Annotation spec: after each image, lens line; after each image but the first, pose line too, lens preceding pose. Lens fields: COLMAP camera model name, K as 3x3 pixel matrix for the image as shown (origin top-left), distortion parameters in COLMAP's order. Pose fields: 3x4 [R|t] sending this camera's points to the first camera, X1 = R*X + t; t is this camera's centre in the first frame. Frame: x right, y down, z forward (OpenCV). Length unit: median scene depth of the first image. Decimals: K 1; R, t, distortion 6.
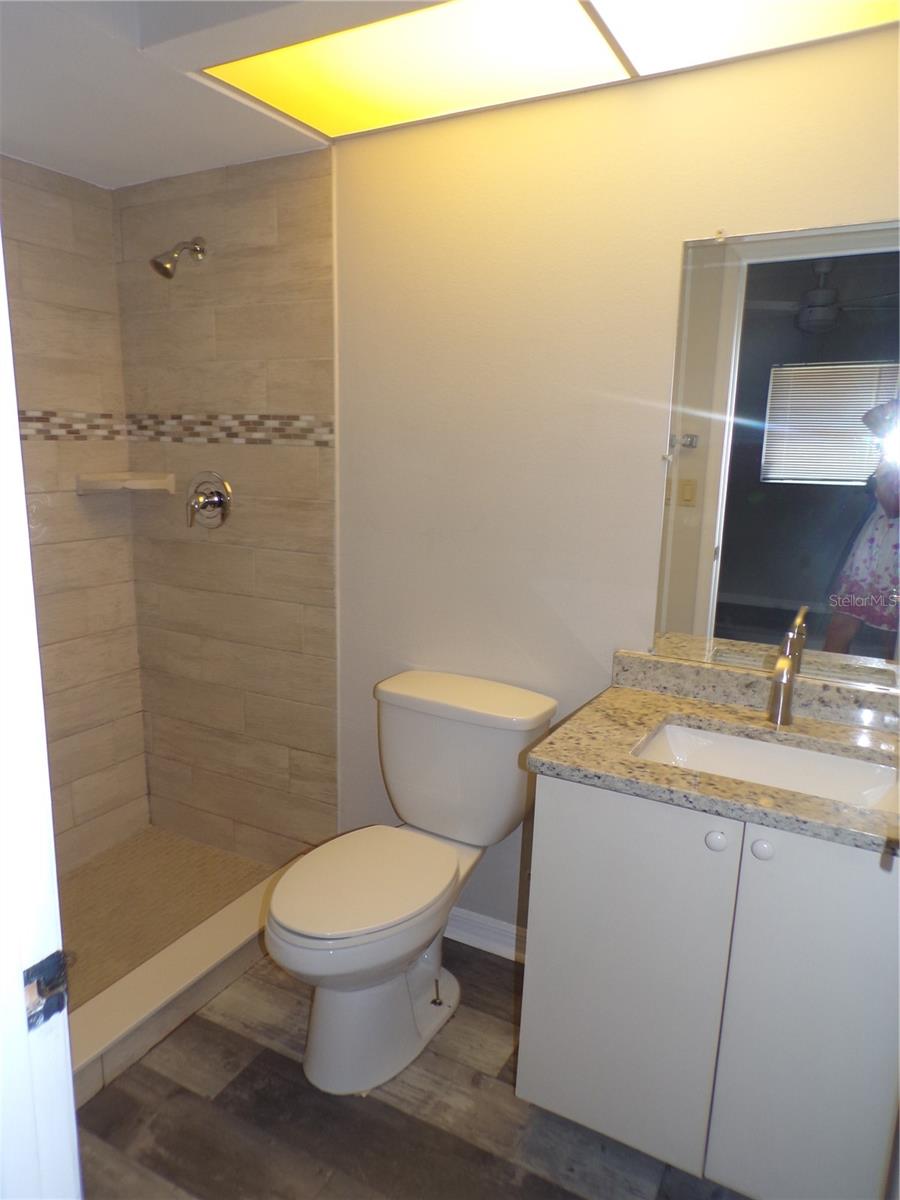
lens RADIAL K [[797.4, 0, 447.0], [0, 797.4, 590.8], [0, 0, 1]] dist [0.000134, -0.000474]
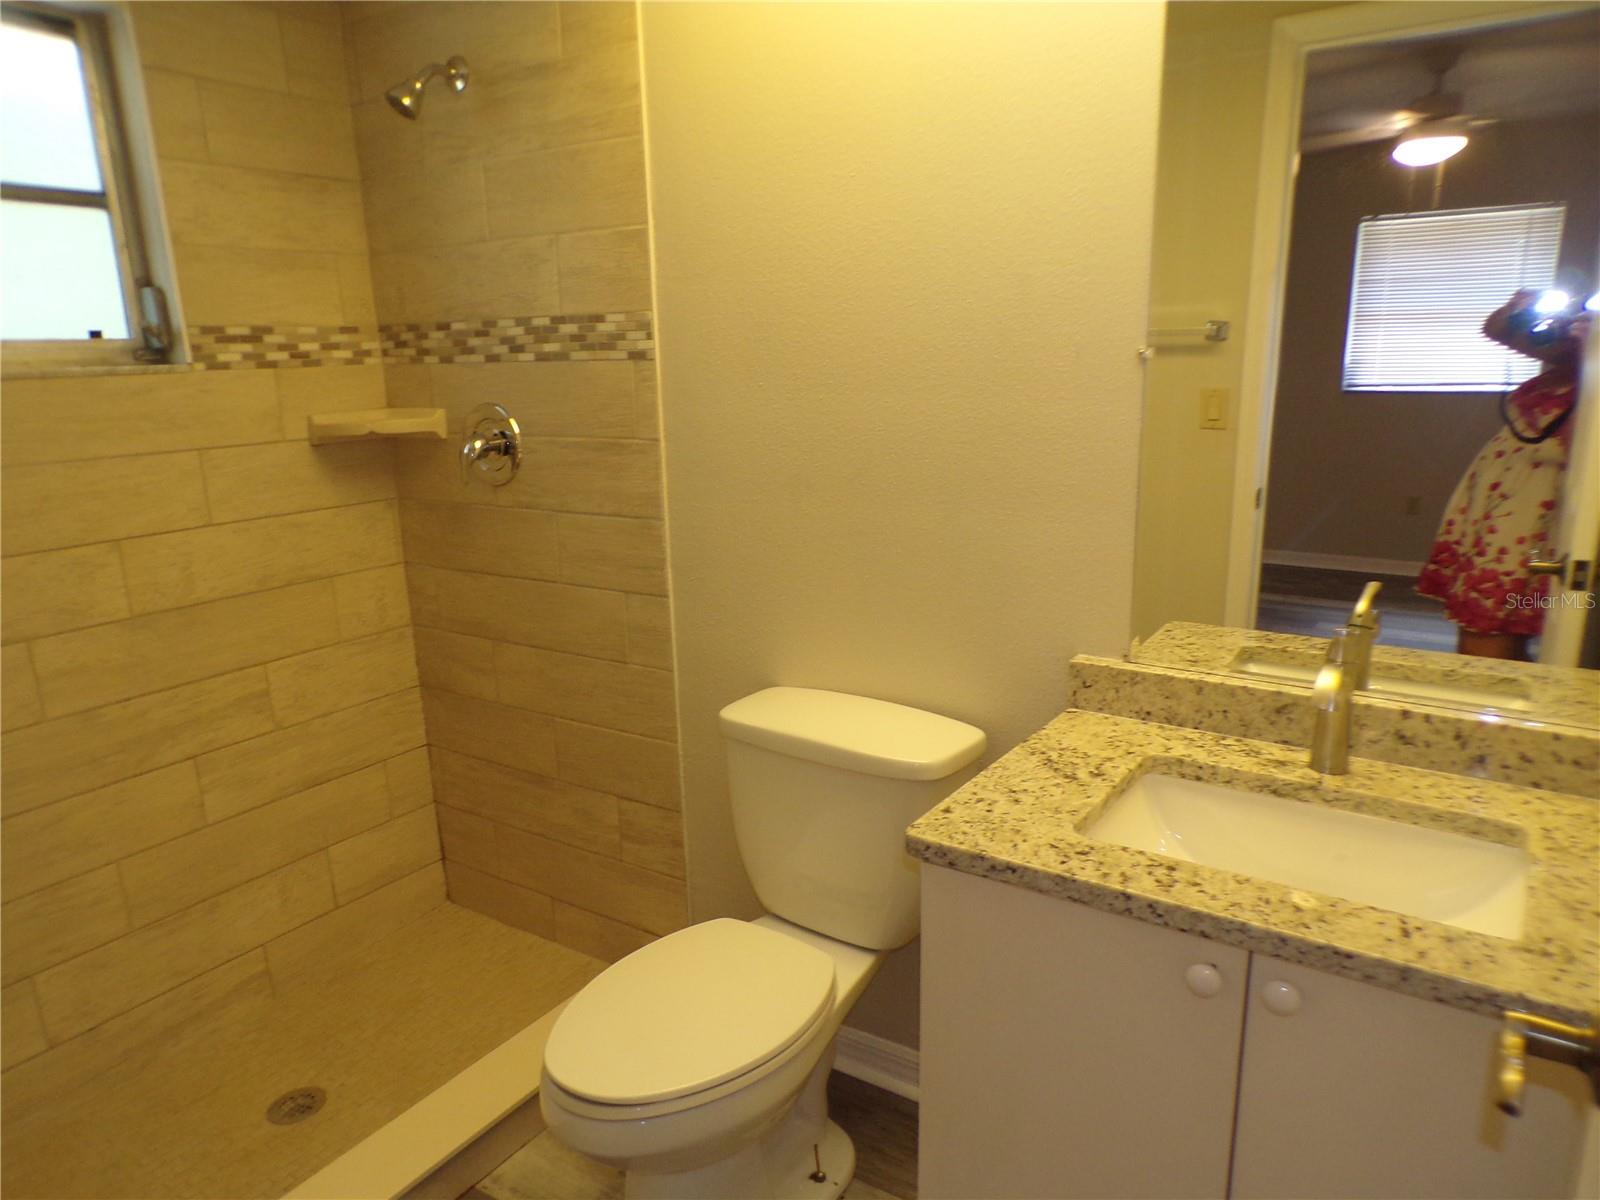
lens RADIAL K [[1088.8, 0, 803.8], [0, 1088.8, 606.6], [0, 0, 1]] dist [0.007298, 0.003073]
pose [[0.995699, -0.023035, -0.089735, 0.060556], [0.026786, 0.998808, 0.040817, -0.005489], [0.088688, -0.043045, 0.995129, 0.083053]]
